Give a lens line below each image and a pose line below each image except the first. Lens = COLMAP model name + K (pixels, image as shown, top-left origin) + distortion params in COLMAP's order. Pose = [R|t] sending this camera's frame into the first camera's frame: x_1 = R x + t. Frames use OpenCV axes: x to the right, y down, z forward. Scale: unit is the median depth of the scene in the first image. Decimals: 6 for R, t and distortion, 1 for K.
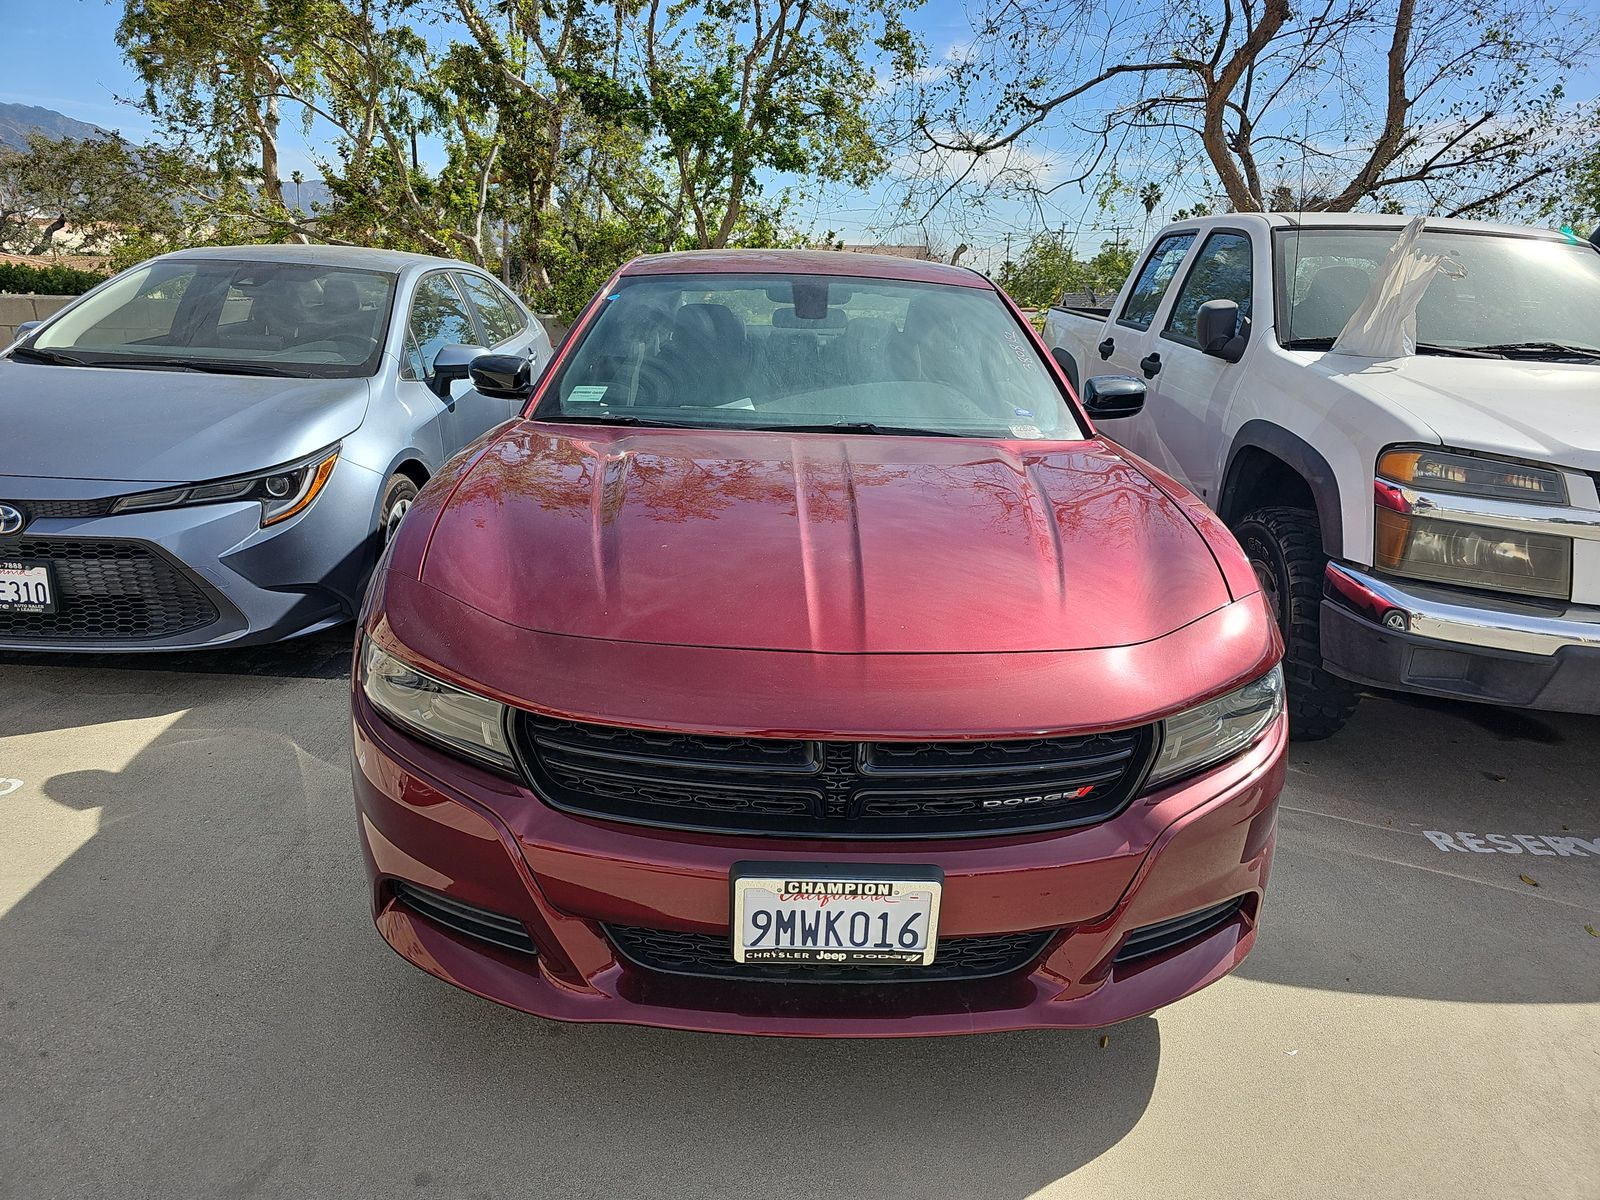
lens RADIAL K [[1040.8, 0, 802.0], [0, 1040.8, 592.4], [0, 0, 1]] dist [0.034760, -0.000886]
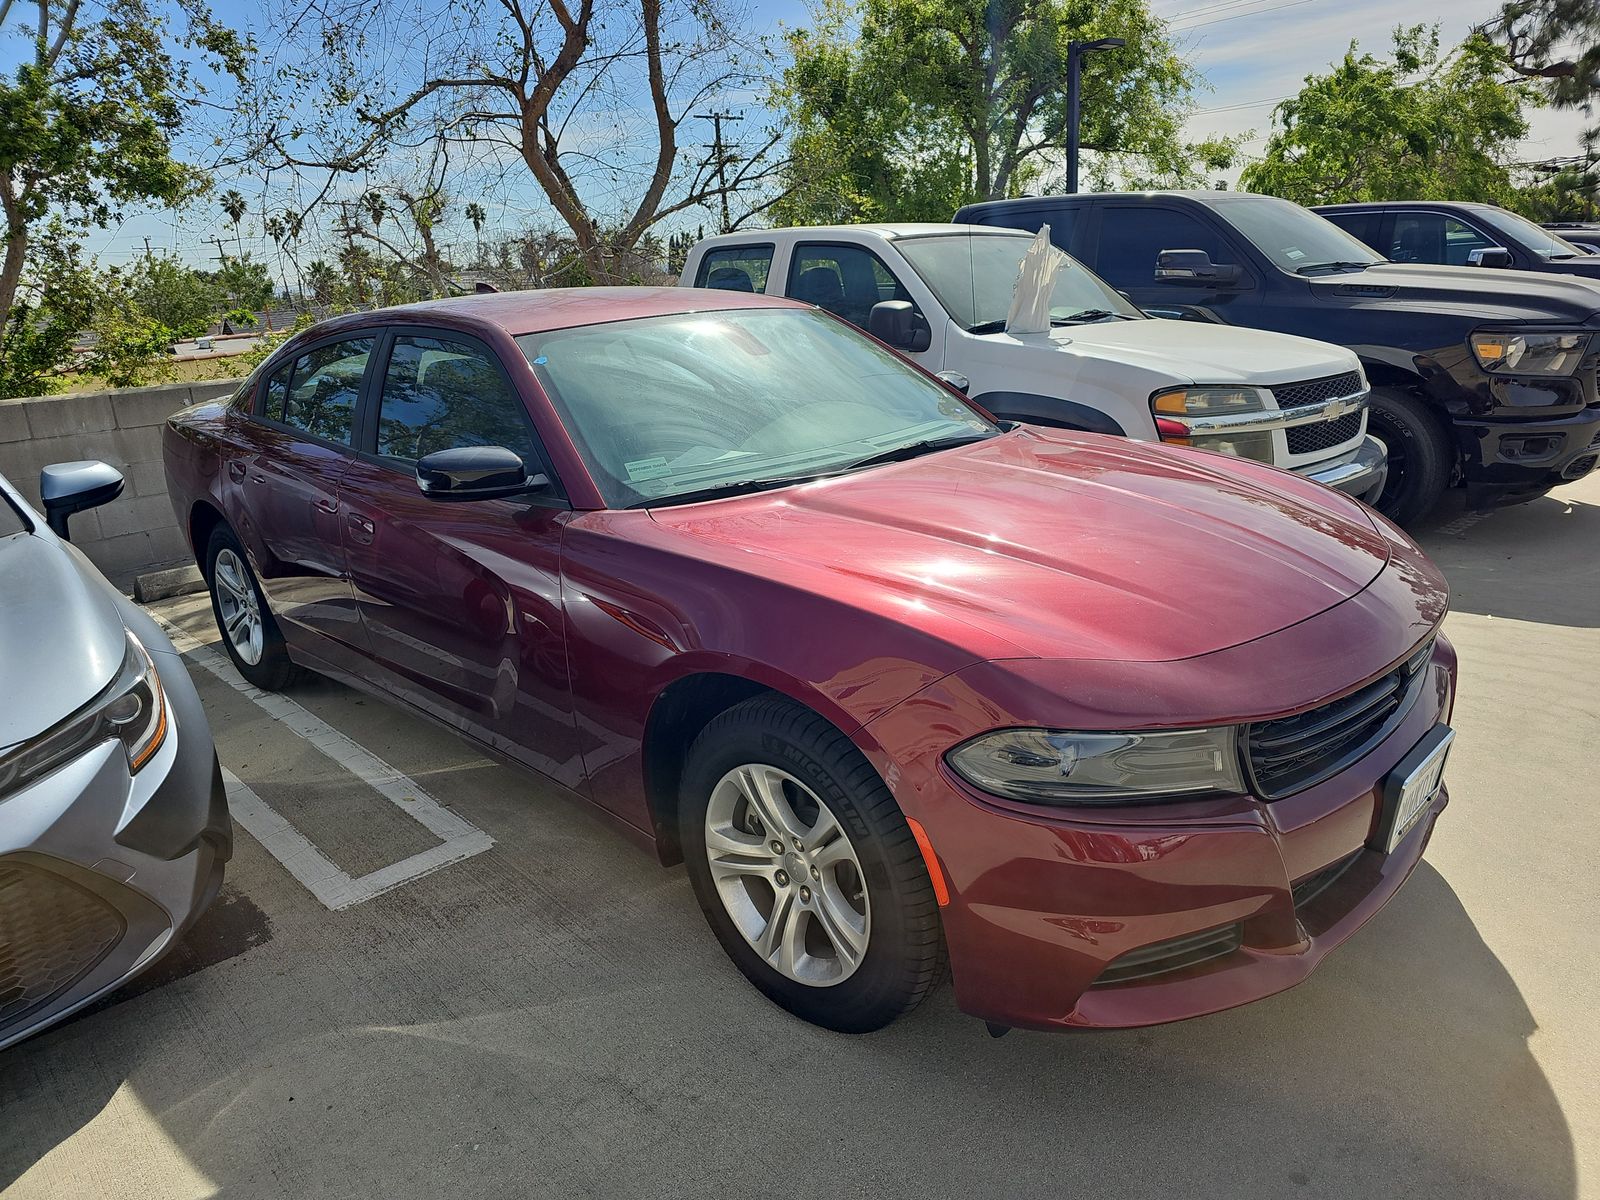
lens RADIAL K [[1058.1, 0, 800.0], [0, 1058.1, 600.0], [0, 0, 1]] dist [0.037775, -0.044898]
pose [[0.725698, -0.273910, 0.631139, -0.225595], [0.275536, 0.956262, 0.098194, -0.043689], [-0.630430, 0.102642, 0.769430, 0.076721]]
